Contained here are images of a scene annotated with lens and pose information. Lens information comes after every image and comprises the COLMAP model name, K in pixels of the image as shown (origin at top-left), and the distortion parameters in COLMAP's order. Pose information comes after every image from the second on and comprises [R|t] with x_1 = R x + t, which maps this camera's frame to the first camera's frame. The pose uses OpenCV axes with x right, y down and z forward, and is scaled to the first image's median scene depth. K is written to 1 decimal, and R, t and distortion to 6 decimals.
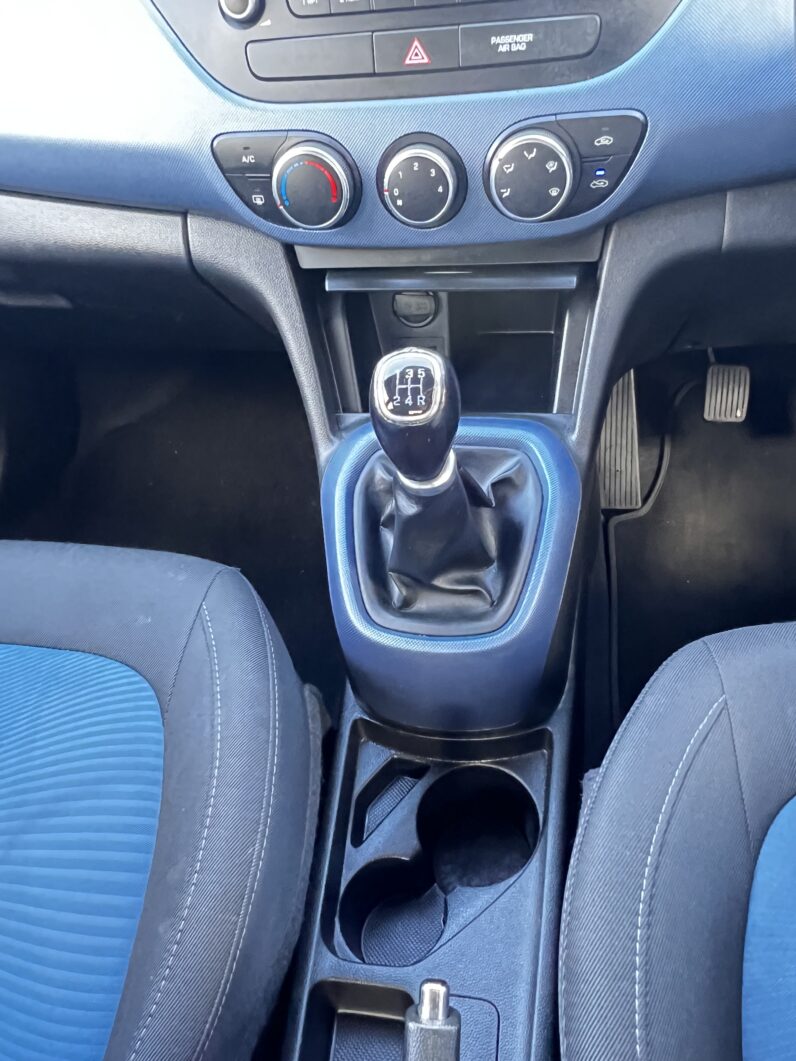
lens RADIAL K [[772.2, 0, 429.5], [0, 772.2, 547.2], [0, 0, 1]] dist [-0.000907, 0.002723]
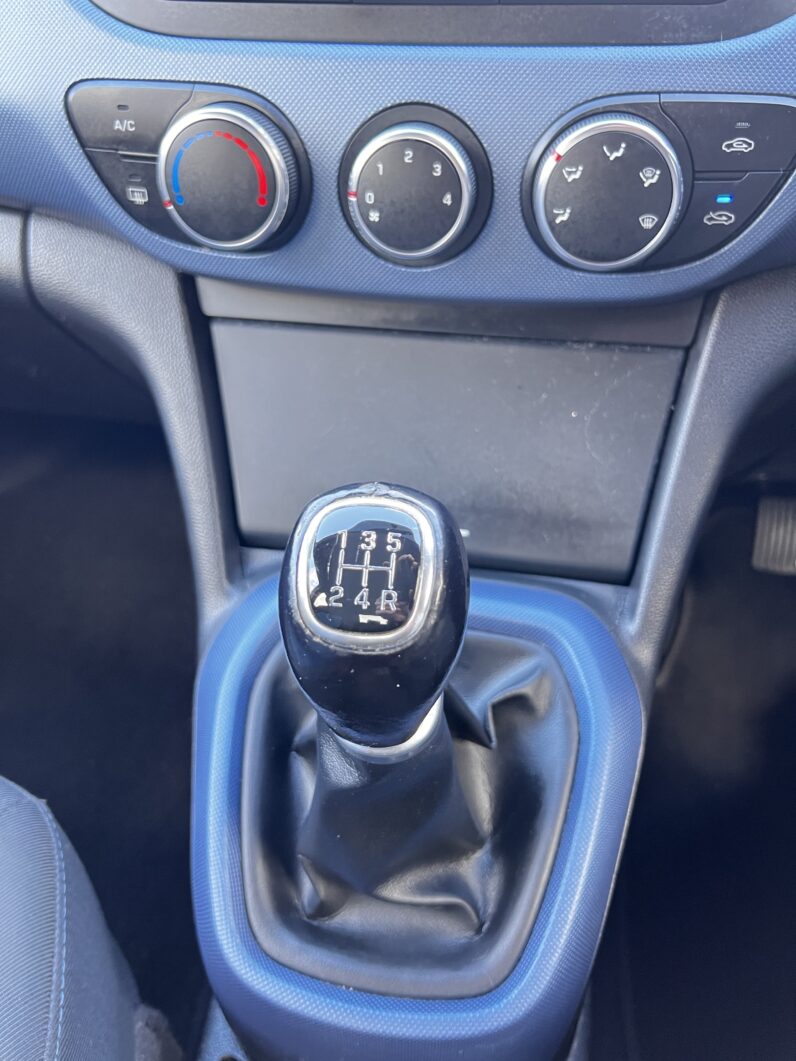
lens RADIAL K [[789.1, 0, 397.9], [0, 789.1, 530.2], [0, 0, 1]] dist [0.011074, -0.016615]
pose [[0.995934, 0.084507, 0.031211, -0.019858], [-0.080423, 0.990148, -0.114630, -0.149406], [-0.040591, 0.111653, 0.992918, 0.442168]]
